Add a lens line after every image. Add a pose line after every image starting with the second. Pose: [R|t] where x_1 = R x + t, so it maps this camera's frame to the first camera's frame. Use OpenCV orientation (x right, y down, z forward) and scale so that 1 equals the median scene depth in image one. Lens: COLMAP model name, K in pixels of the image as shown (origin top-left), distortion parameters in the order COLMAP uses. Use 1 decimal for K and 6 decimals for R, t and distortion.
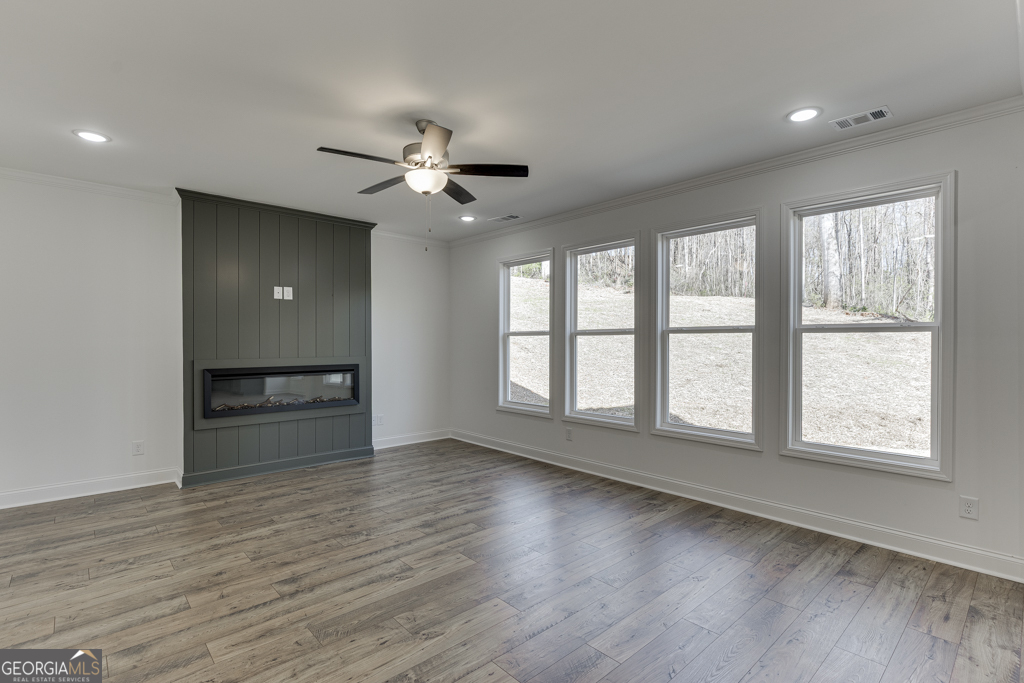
lens RADIAL K [[485.2, 0, 519.9], [0, 485.2, 343.6], [0, 0, 1]] dist [-0.009044, 0.000749]
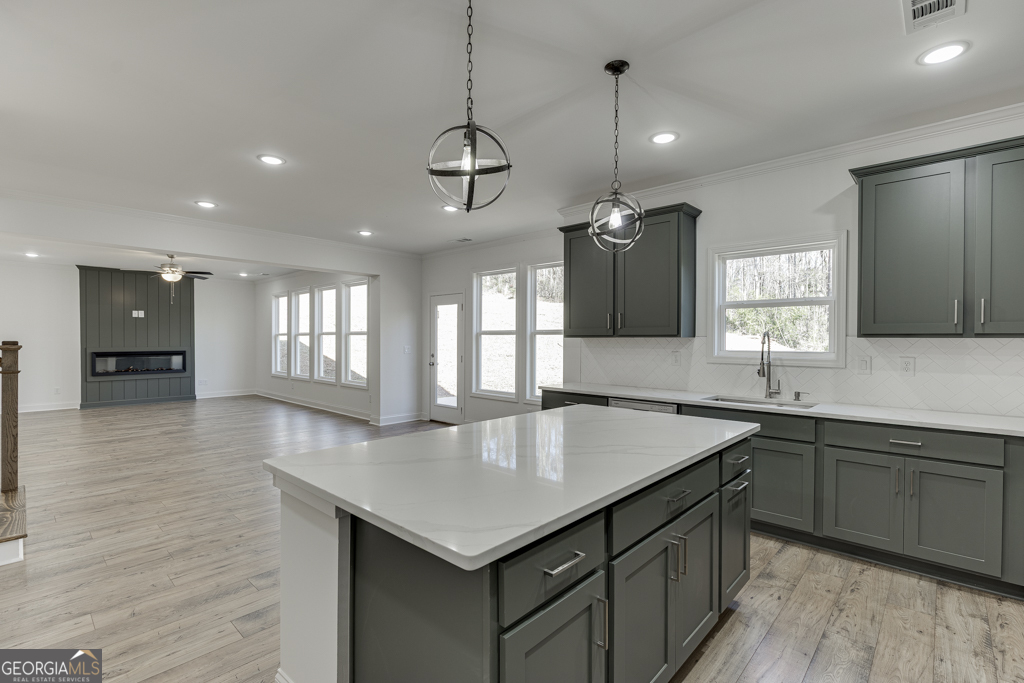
lens RADIAL K [[468.6, 0, 519.8], [0, 468.6, 343.6], [0, 0, 1]] dist [-0.004303, -0.000356]
pose [[0.996749, 0.000206, 0.080571, 1.185591], [-0.000644, 0.999985, 0.005410, 0.006382], [-0.080568, -0.005445, 0.996734, -1.331803]]
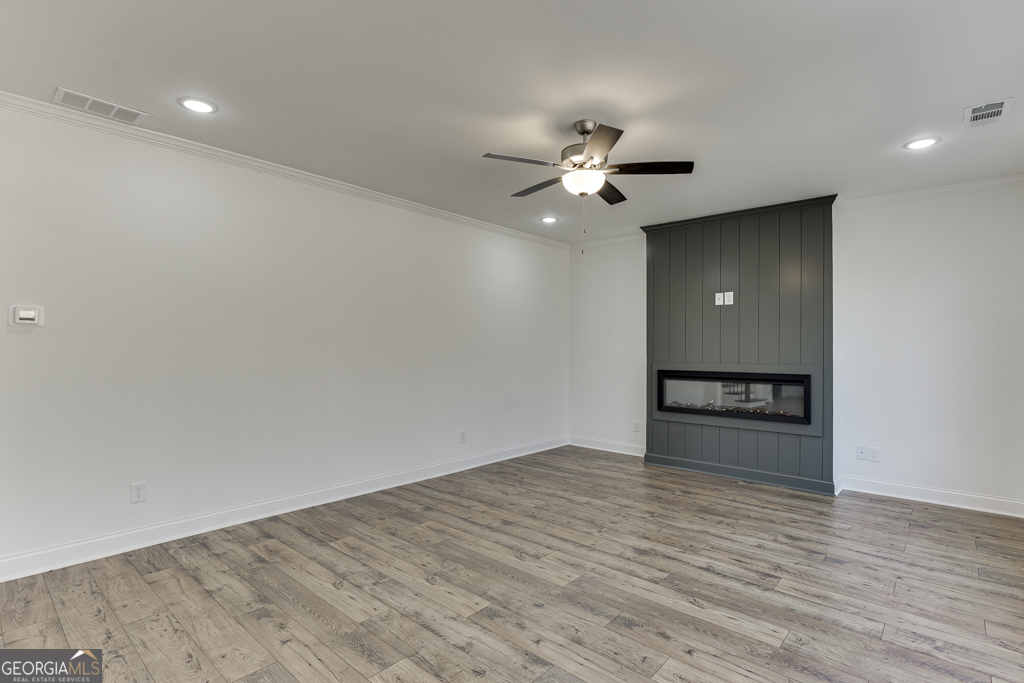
lens RADIAL K [[496.7, 0, 519.6], [0, 496.7, 344.7], [0, 0, 1]] dist [-0.004022, -0.000586]
pose [[0.103026, -0.005756, -0.994662, 0.643448], [-0.006839, 0.999956, -0.006495, 0.001196], [0.994655, 0.007472, 0.102982, 0.627785]]
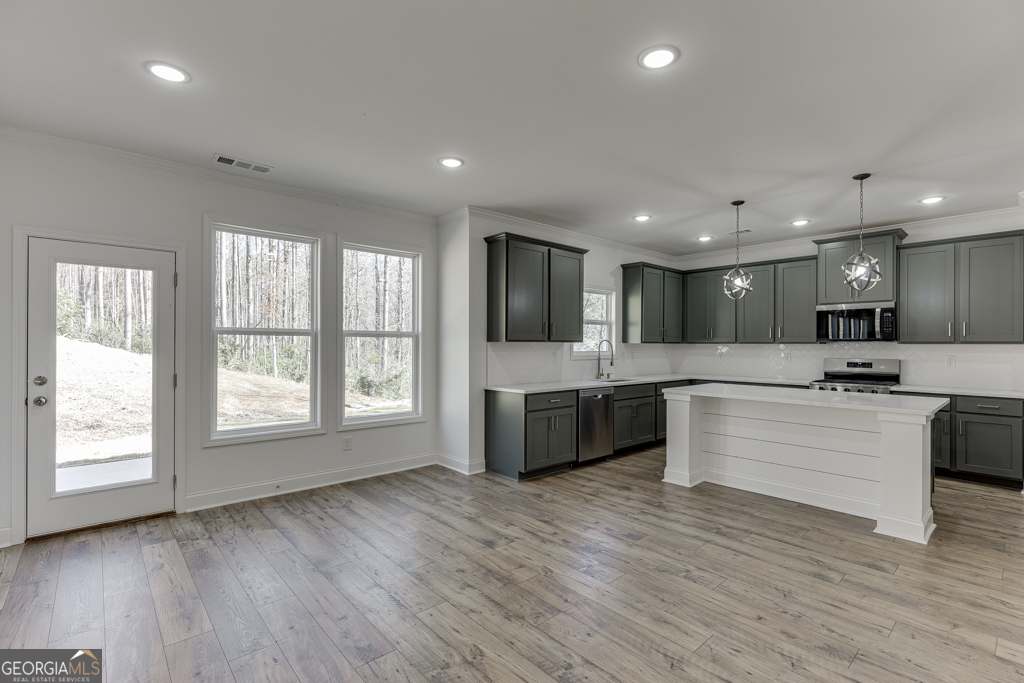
lens RADIAL K [[468.6, 0, 519.8], [0, 468.6, 343.6], [0, 0, 1]] dist [-0.004303, -0.000356]
pose [[0.010356, -0.000288, 0.999946, 0.157741], [-0.002054, 0.999998, 0.000309, 0.001581], [-0.999944, -0.002057, 0.010356, -0.166337]]
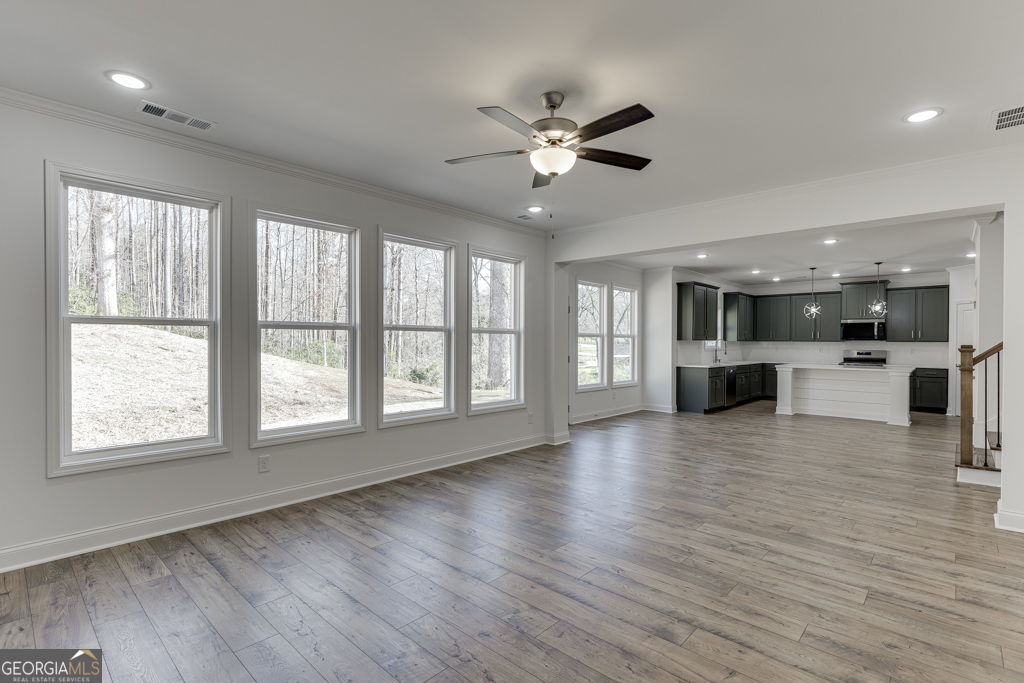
lens RADIAL K [[485.2, 0, 519.9], [0, 485.2, 343.6], [0, 0, 1]] dist [-0.009044, 0.000749]
pose [[-0.084739, -0.007166, 0.996377, -0.889883], [-0.003883, 0.999969, 0.006862, -0.000163], [-0.996396, -0.003287, -0.084764, 0.926952]]
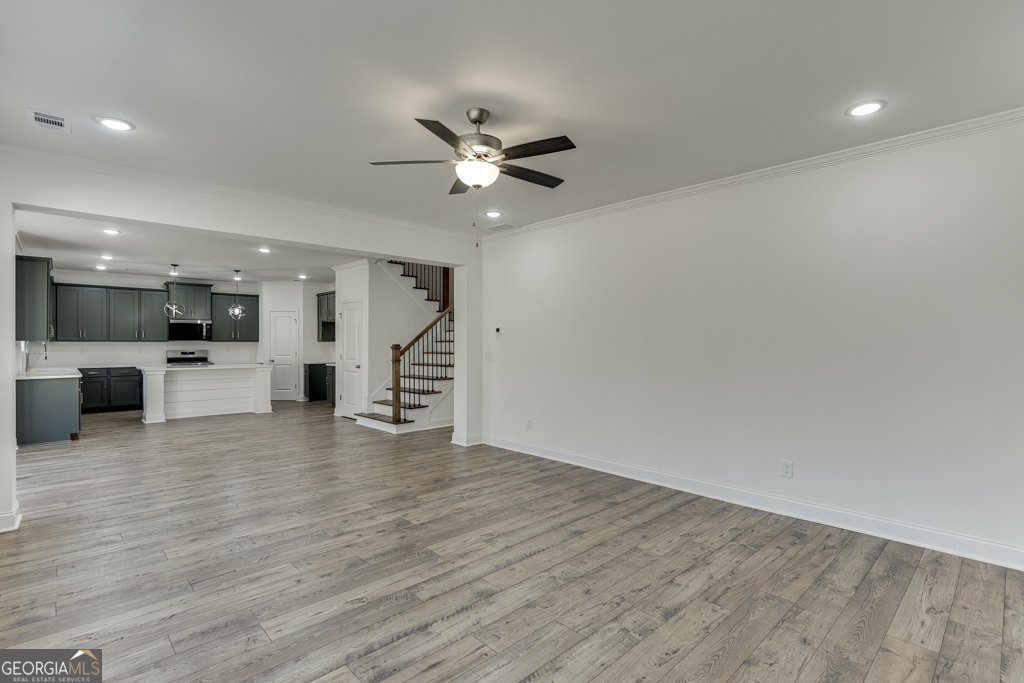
lens RADIAL K [[485.2, 0, 519.9], [0, 485.2, 343.6], [0, 0, 1]] dist [-0.009044, 0.000749]
pose [[-0.999767, -0.003580, -0.021310, -0.209811], [-0.003629, 0.999991, 0.002269, -0.002298], [0.021301, 0.002346, -0.999770, 1.594855]]
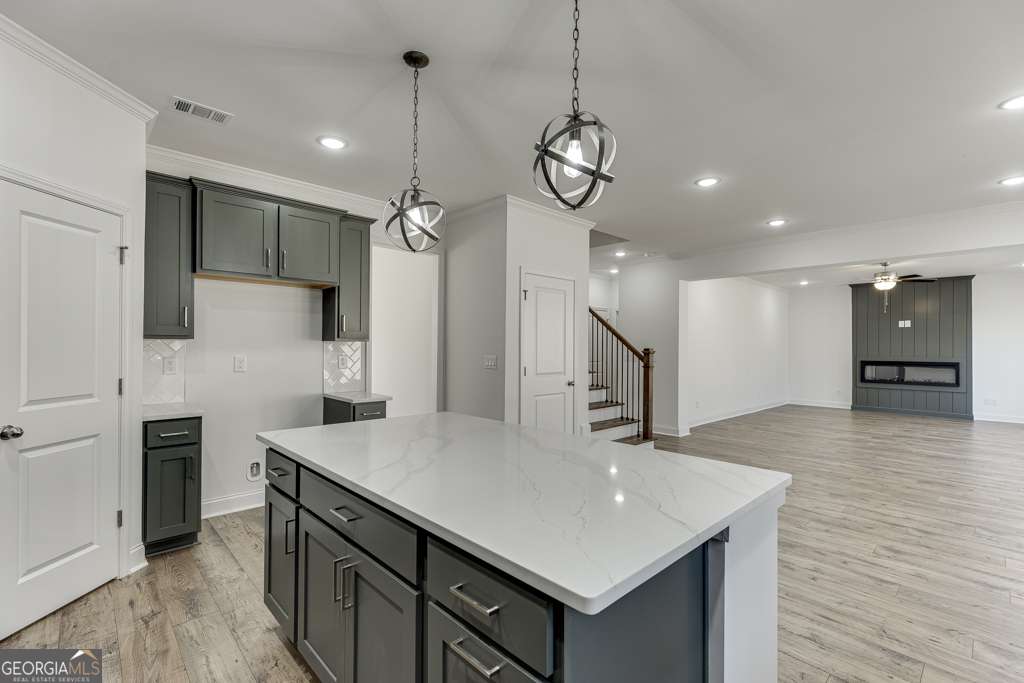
lens RADIAL K [[457.9, 0, 517.9], [0, 457.9, 342.7], [0, 0, 1]] dist [0.003342, -0.000086]
pose [[0.013794, -0.009640, -0.999858, 1.765590], [-0.010127, 0.999901, -0.009780, 0.007352], [0.999854, 0.010261, 0.013695, -0.768415]]
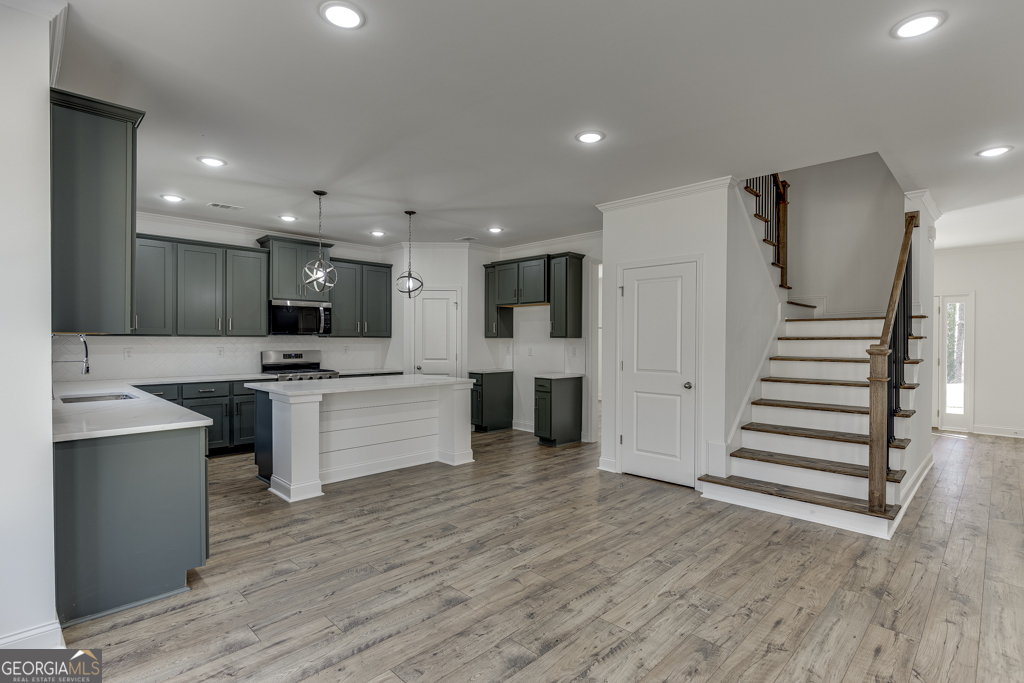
lens RADIAL K [[496.7, 0, 519.6], [0, 496.7, 344.7], [0, 0, 1]] dist [-0.004022, -0.000586]
pose [[-0.998883, -0.006268, -0.046844, 0.923840], [-0.006803, 0.999913, 0.011258, 0.001969], [0.046770, 0.011564, -0.998839, 0.554957]]
